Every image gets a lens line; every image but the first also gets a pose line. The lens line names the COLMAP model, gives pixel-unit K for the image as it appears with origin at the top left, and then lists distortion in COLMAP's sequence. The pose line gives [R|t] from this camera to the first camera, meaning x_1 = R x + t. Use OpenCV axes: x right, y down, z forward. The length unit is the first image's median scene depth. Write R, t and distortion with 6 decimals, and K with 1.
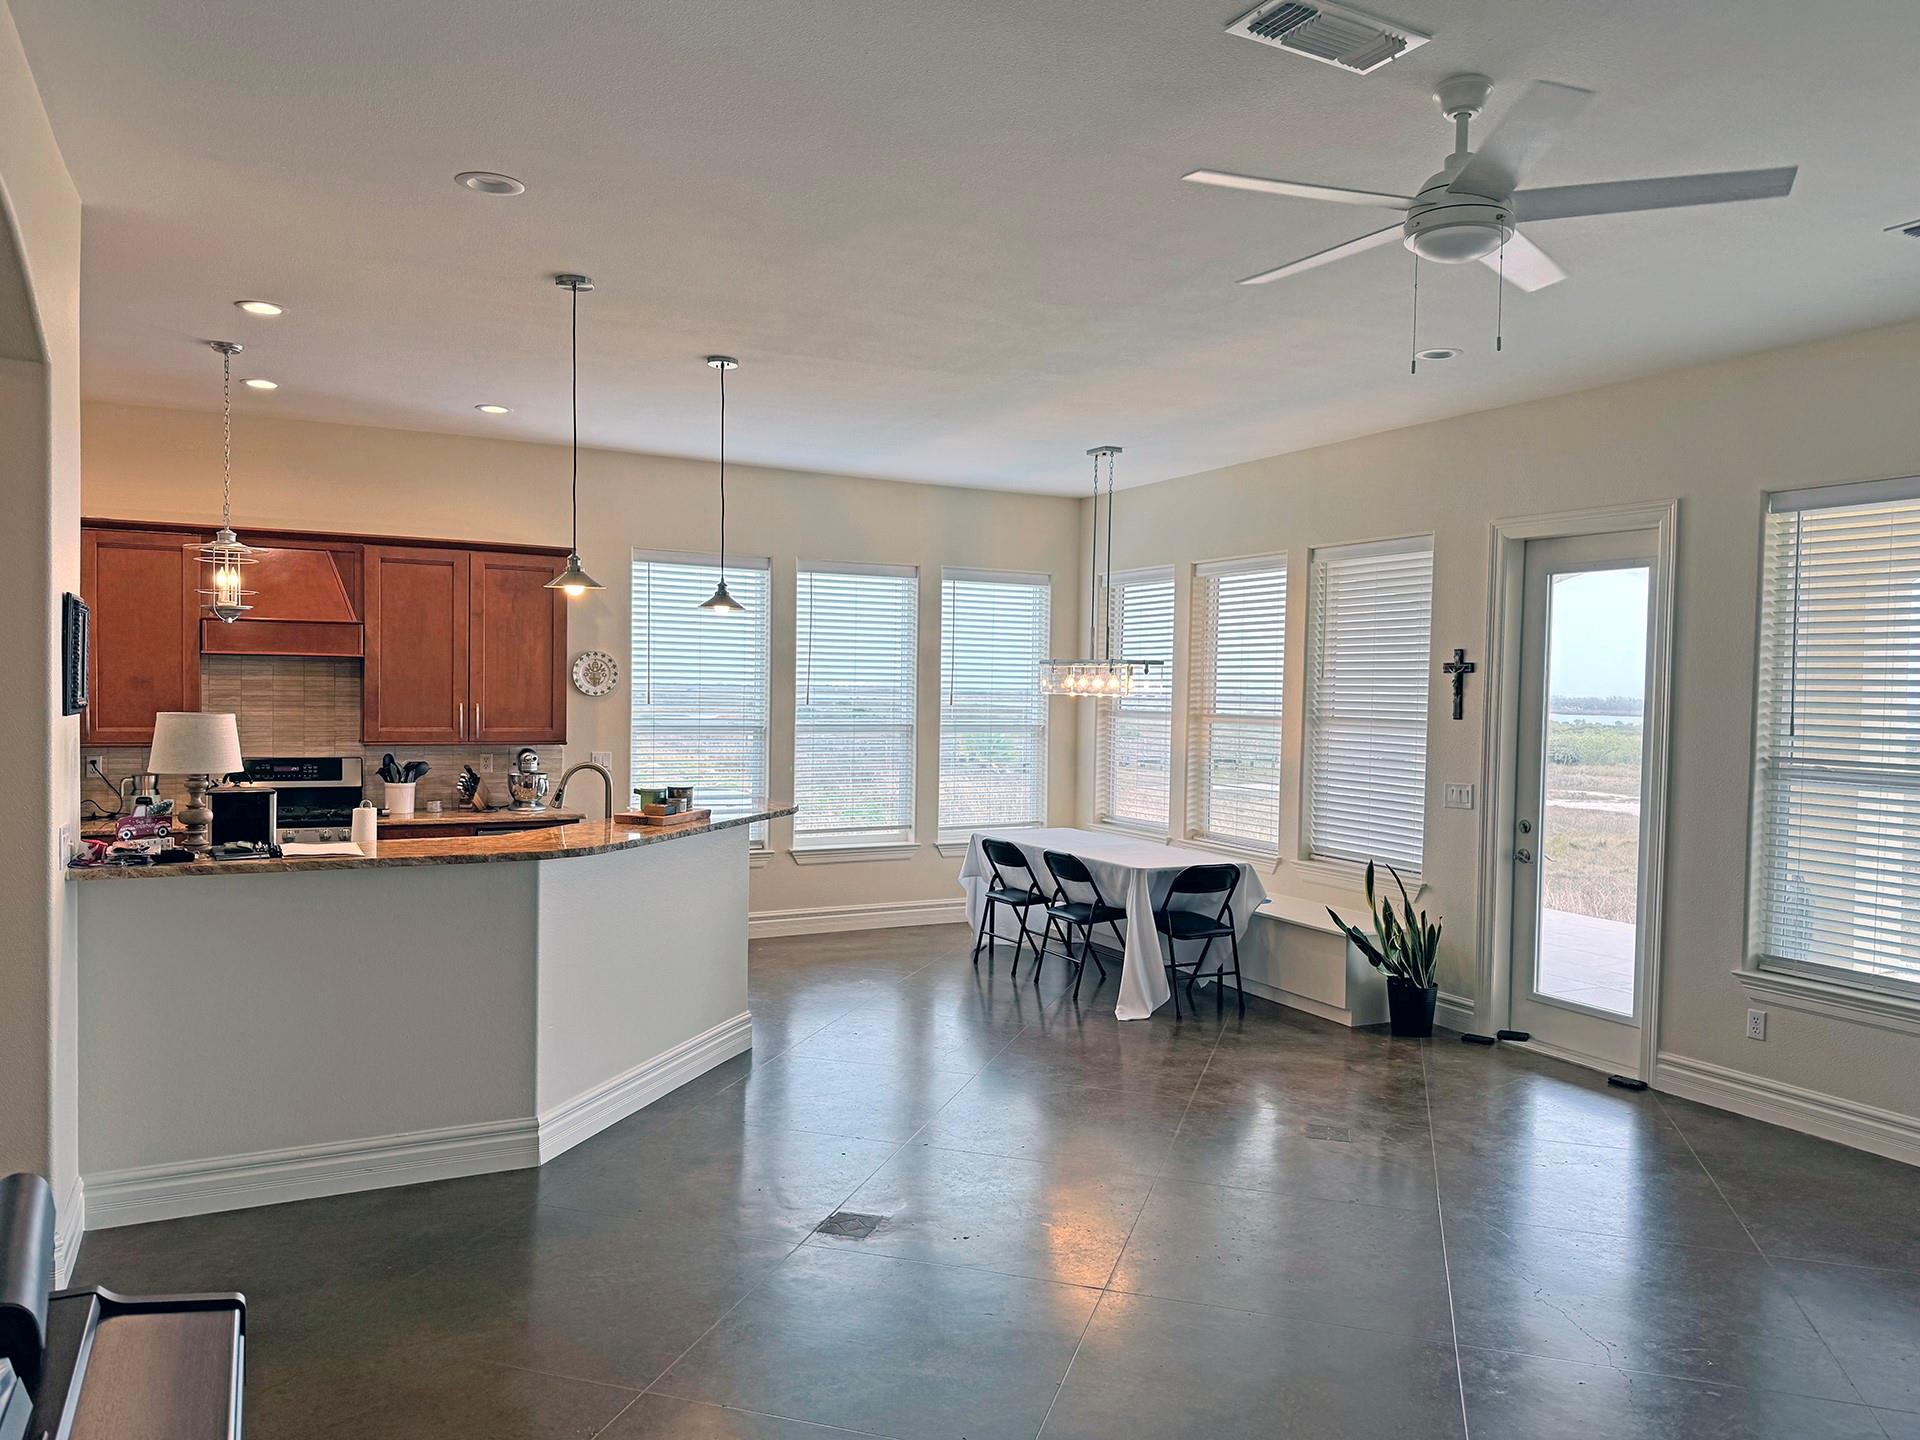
lens RADIAL K [[1334.4, 0, 960.0], [0, 1334.4, 720.0], [0, 0, 1]] dist [0.162410, -0.265210]
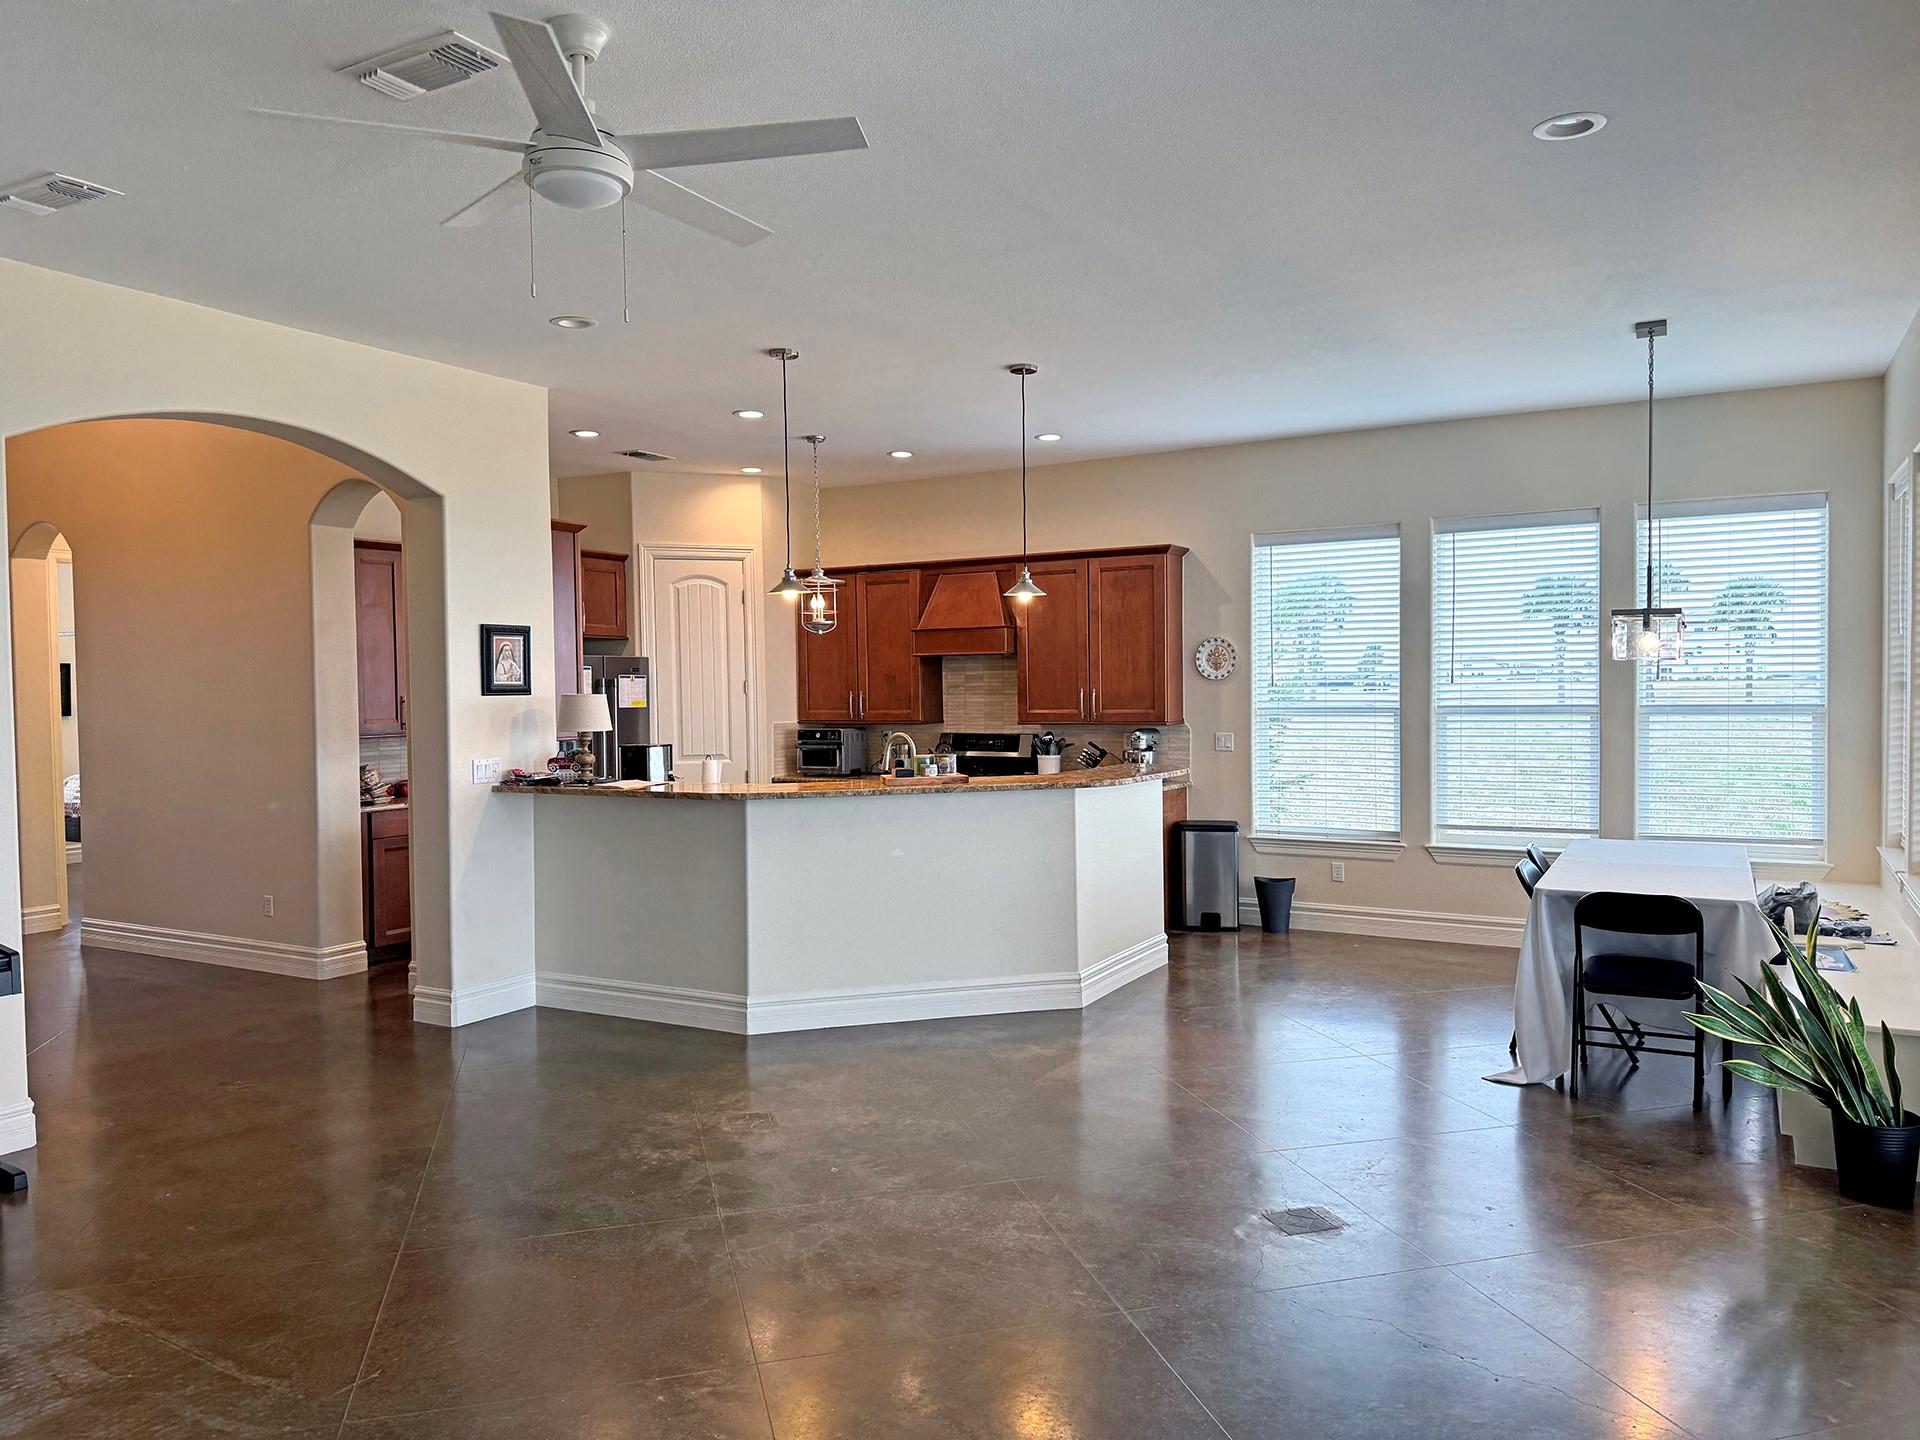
lens RADIAL K [[1334.4, 0, 960.0], [0, 1334.4, 720.0], [0, 0, 1]] dist [0.162410, -0.265210]
pose [[0.543511, -0.000151, -0.839402, 0.543520], [0.002202, 0.999997, 0.001246, 0.012809], [0.839399, -0.002526, 0.543510, 0.281030]]
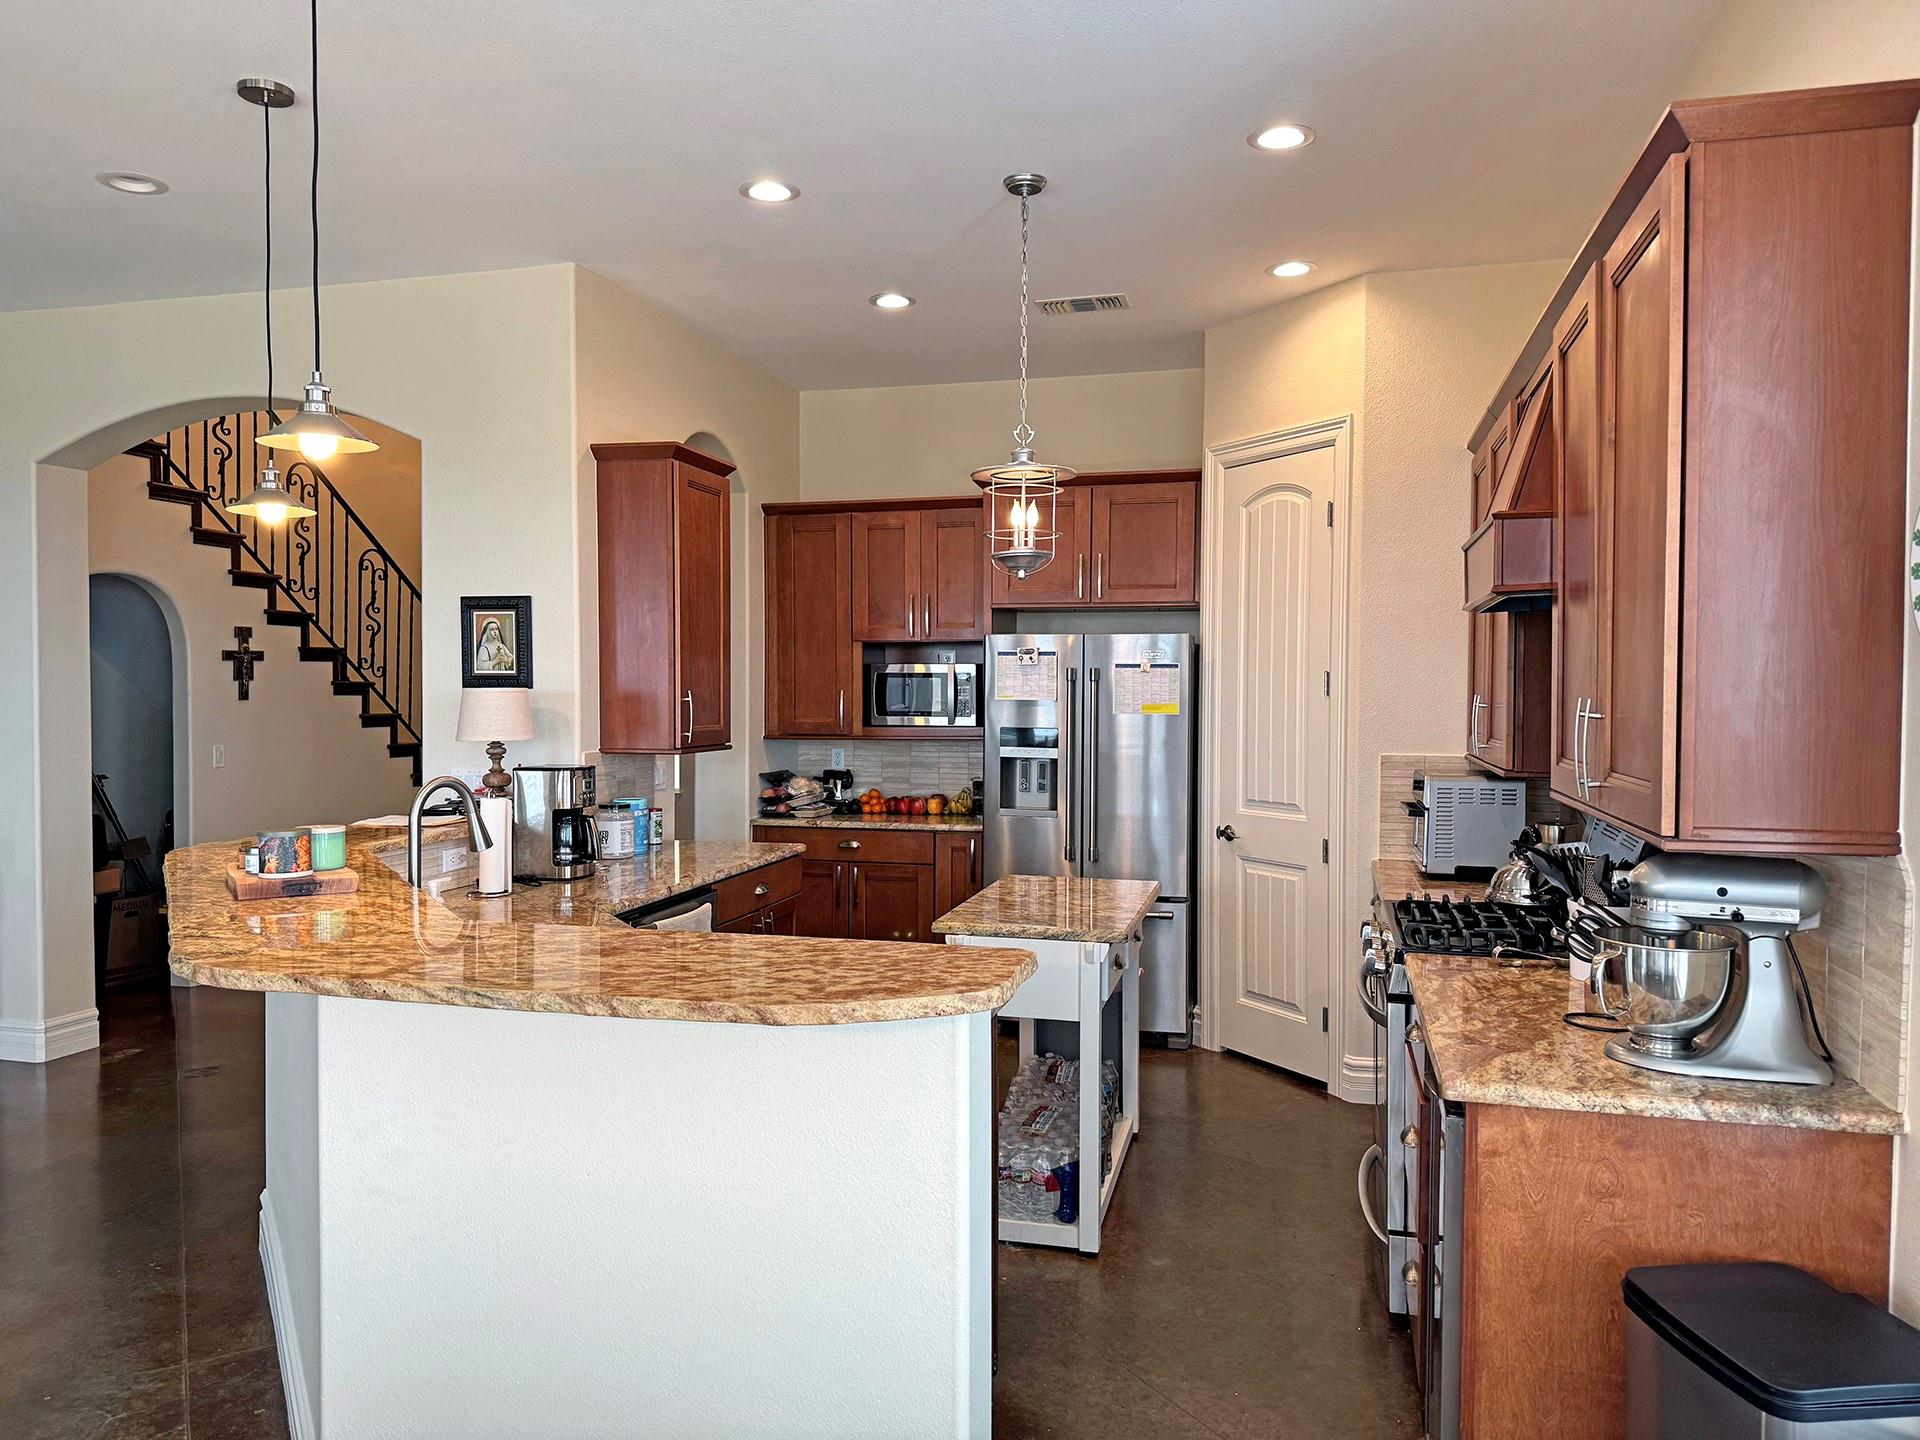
lens RADIAL K [[1334.4, 0, 960.0], [0, 1334.4, 720.0], [0, 0, 1]] dist [0.162410, -0.265210]
pose [[-0.674766, -0.000294, -0.738032, 0.001676], [-0.029244, 0.999225, 0.026338, -0.010799], [0.737452, 0.039355, -0.674252, 1.111887]]
